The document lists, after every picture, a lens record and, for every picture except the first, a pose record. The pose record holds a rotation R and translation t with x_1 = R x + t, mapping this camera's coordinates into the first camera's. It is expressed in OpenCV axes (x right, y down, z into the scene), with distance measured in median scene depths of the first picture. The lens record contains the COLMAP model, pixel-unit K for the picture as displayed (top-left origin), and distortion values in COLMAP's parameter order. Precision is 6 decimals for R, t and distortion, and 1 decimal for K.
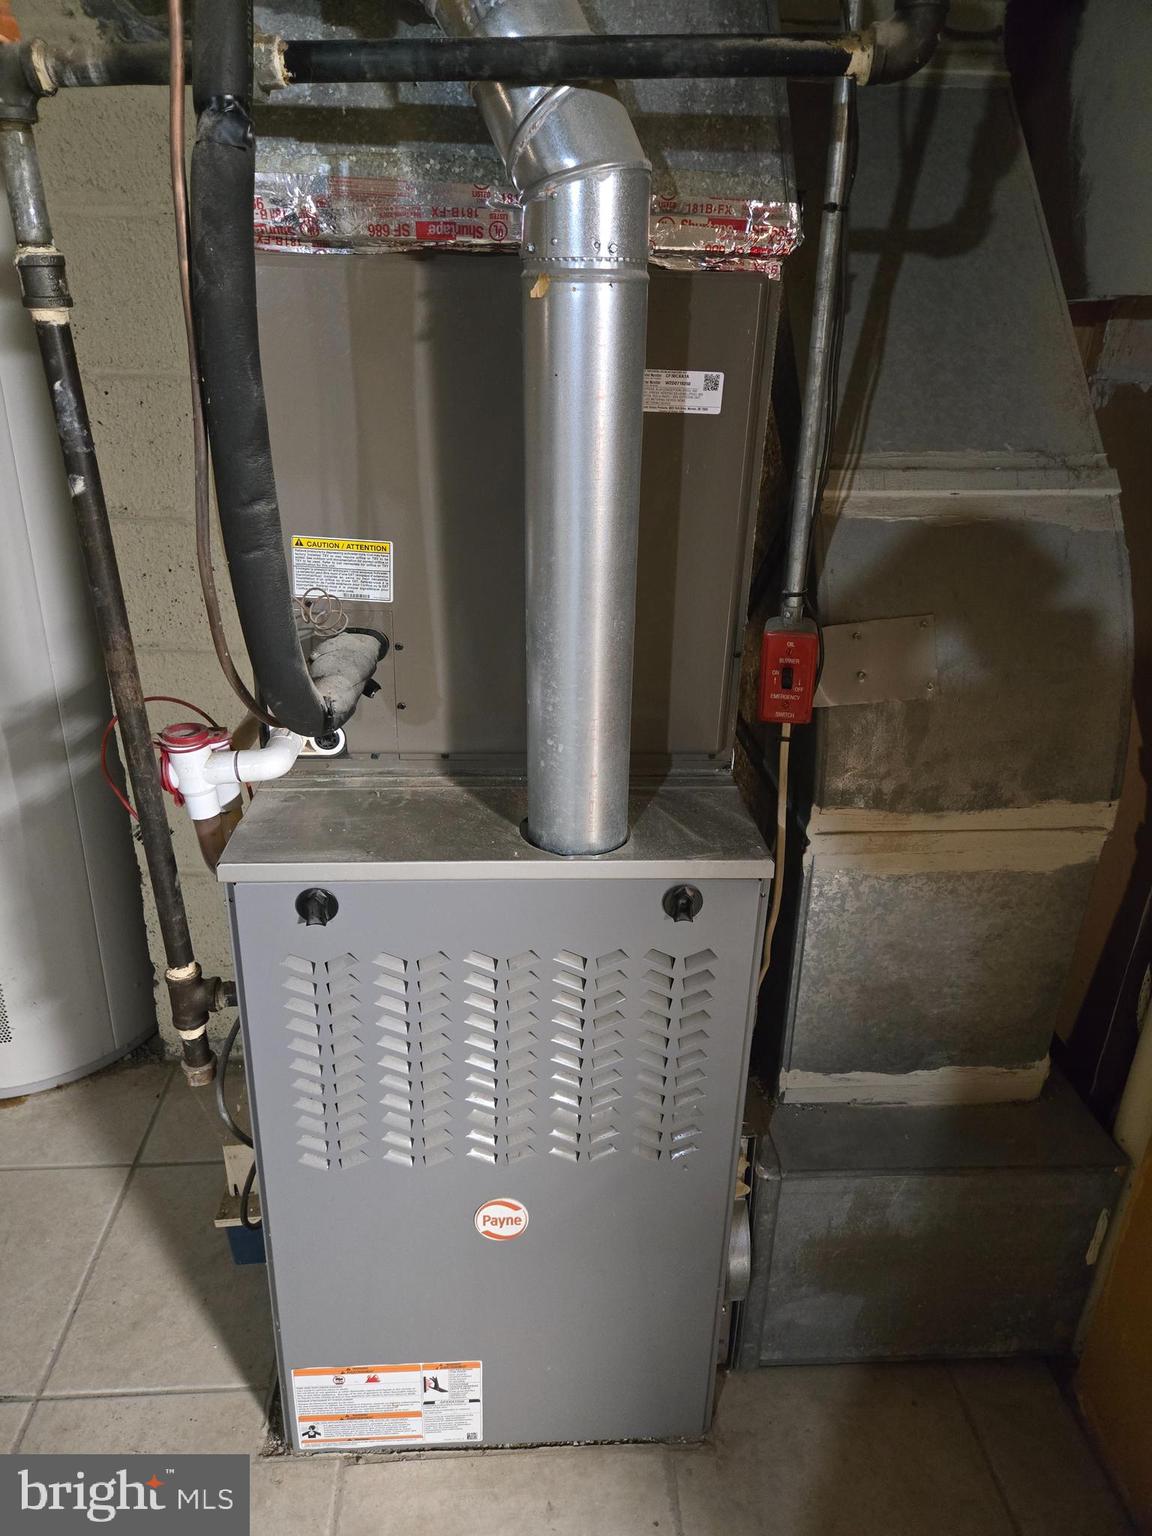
lens RADIAL K [[1040.2, 0, 582.9], [0, 1040.2, 719.0], [0, 0, 1]] dist [0.035857, -0.040035]
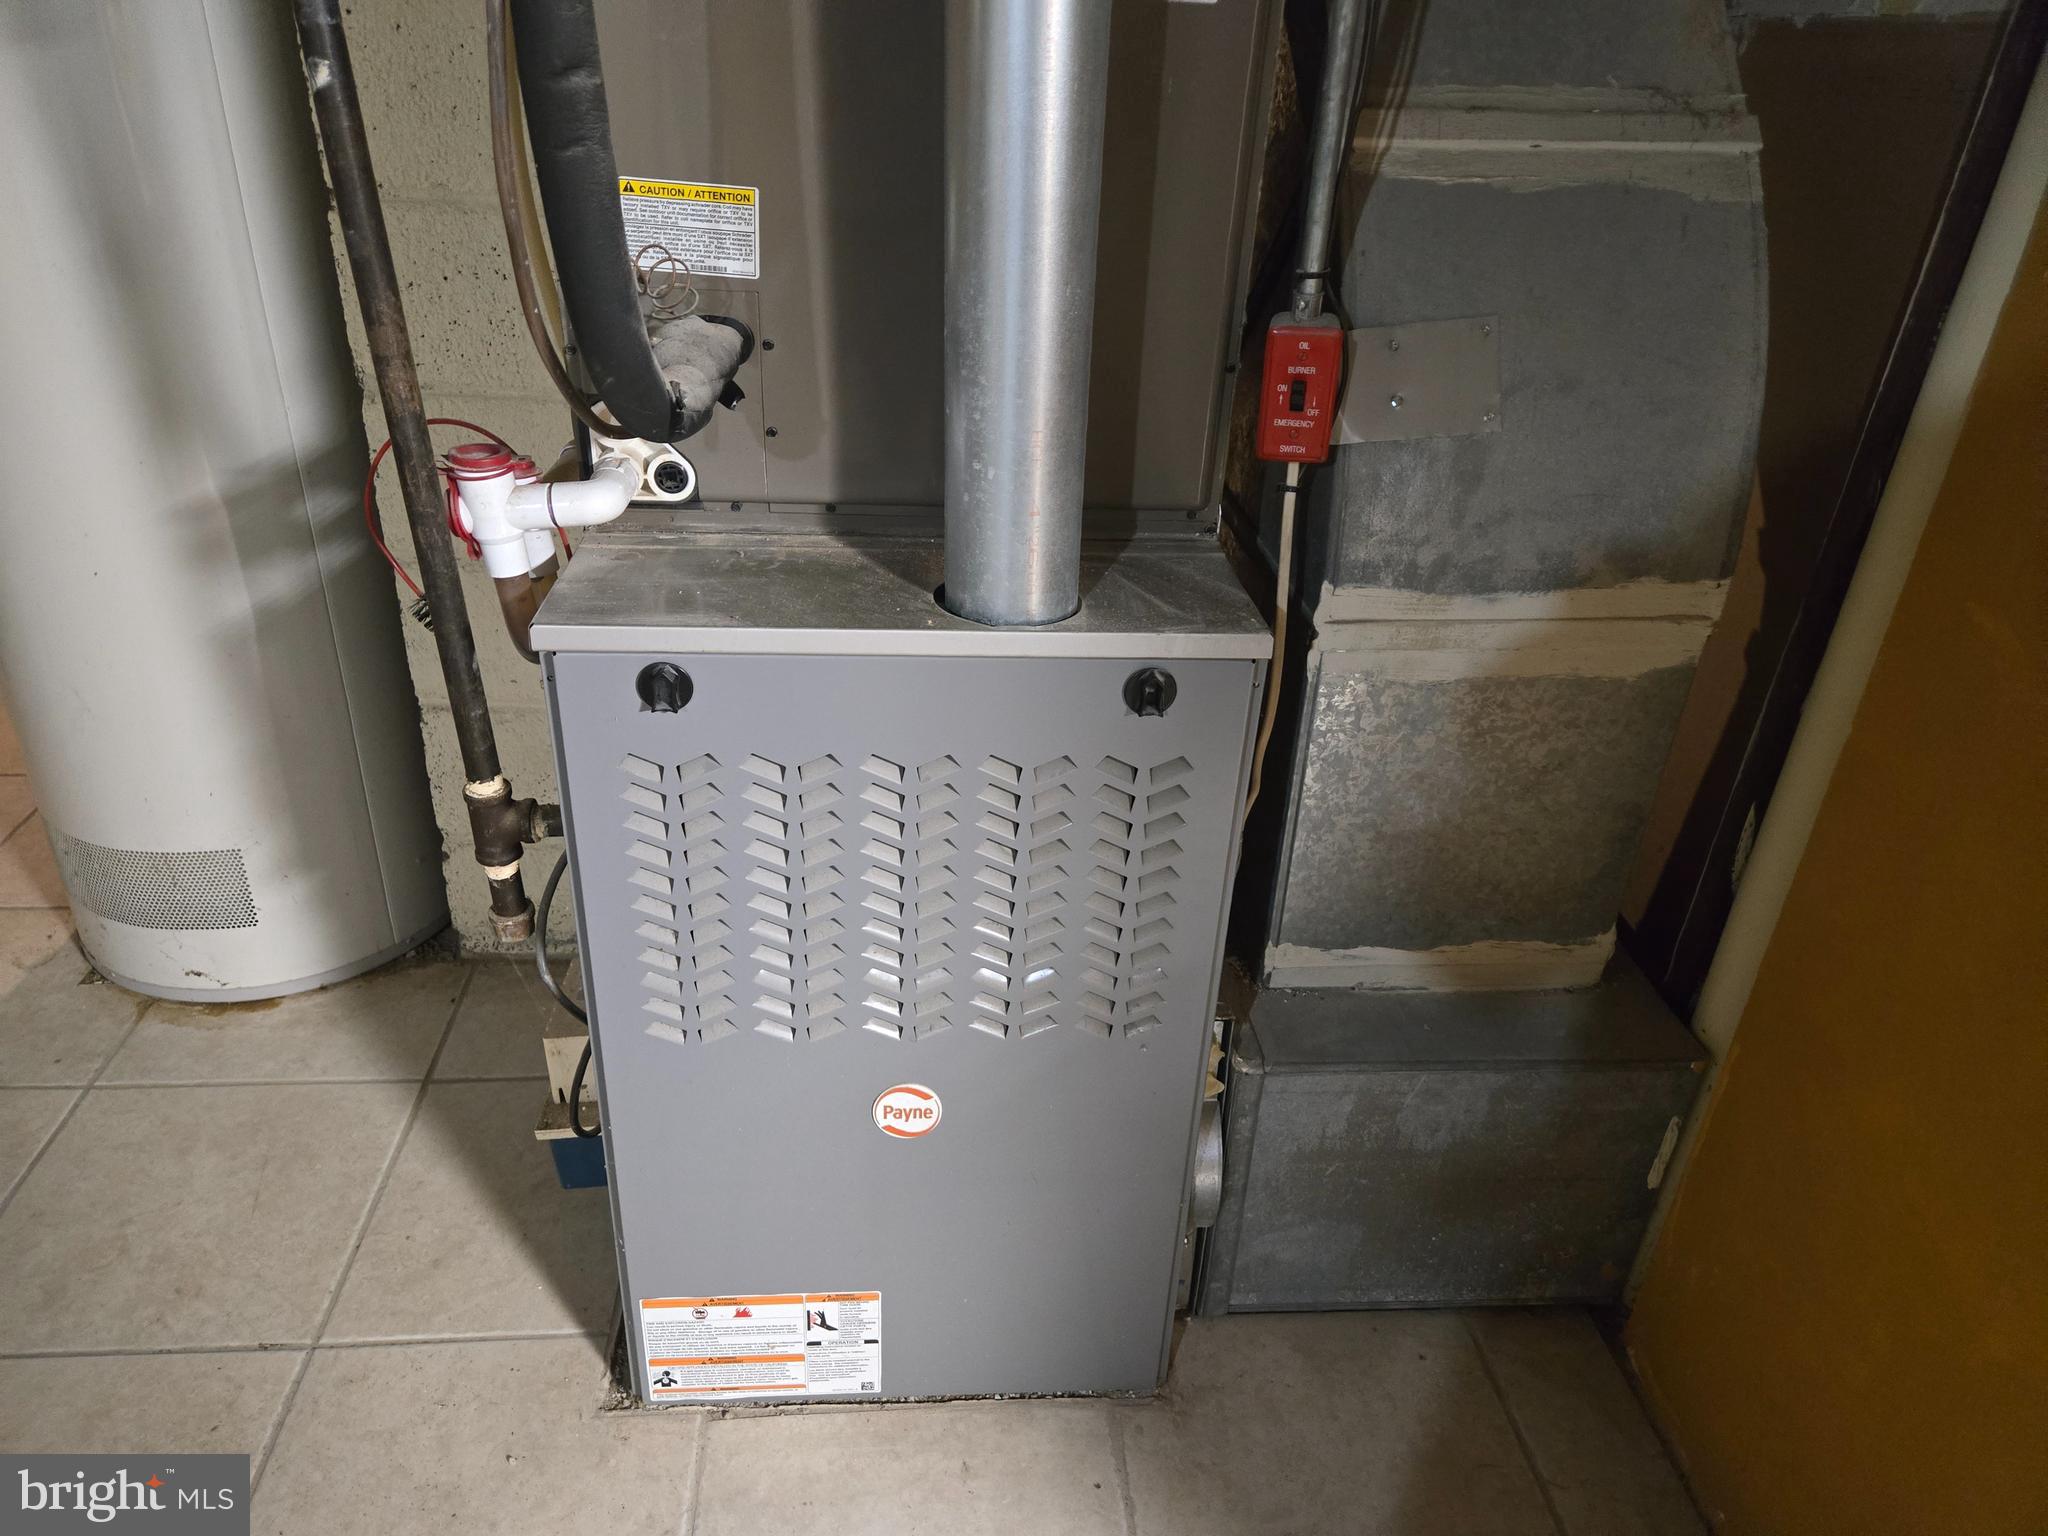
lens RADIAL K [[1386.9, 0, 1010.3], [0, 1386.9, 782.1], [0, 0, 1]] dist [0.035857, -0.040035]
pose [[0.999892, 0.008676, 0.011888, -0.015012], [-0.009927, 0.993930, 0.109567, 0.117818], [-0.010865, -0.109673, 0.993908, -0.004751]]
